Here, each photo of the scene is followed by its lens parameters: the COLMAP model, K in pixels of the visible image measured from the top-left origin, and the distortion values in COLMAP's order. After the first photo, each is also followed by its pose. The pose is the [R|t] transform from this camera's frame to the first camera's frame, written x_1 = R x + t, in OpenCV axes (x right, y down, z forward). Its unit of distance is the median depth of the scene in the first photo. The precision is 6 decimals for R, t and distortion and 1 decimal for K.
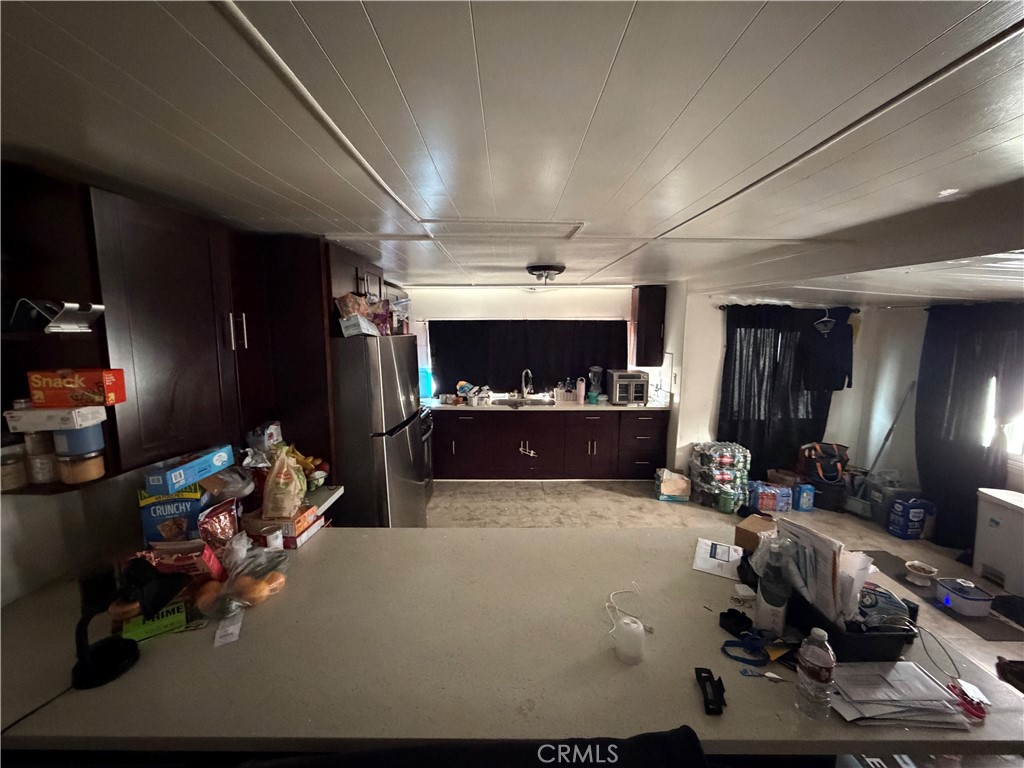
lens RADIAL K [[411.8, 0, 508.0], [0, 411.8, 382.2], [0, 0, 1]] dist [0.002303, -0.000038]
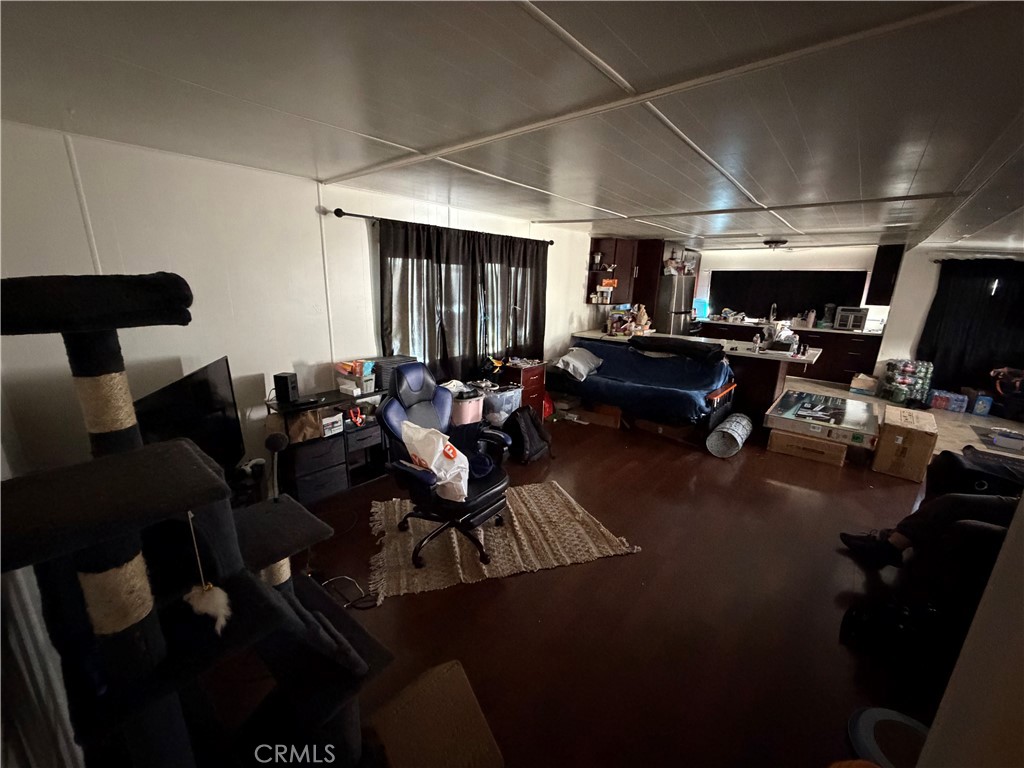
lens RADIAL K [[411.8, 0, 505.7], [0, 411.8, 383.3], [0, 0, 1]] dist [0.002303, -0.000038]
pose [[0.761015, 0.176020, -0.624398, 0.360485], [-0.105688, 0.983268, 0.148375, 0.170077], [0.640067, -0.046924, 0.766884, -1.027098]]
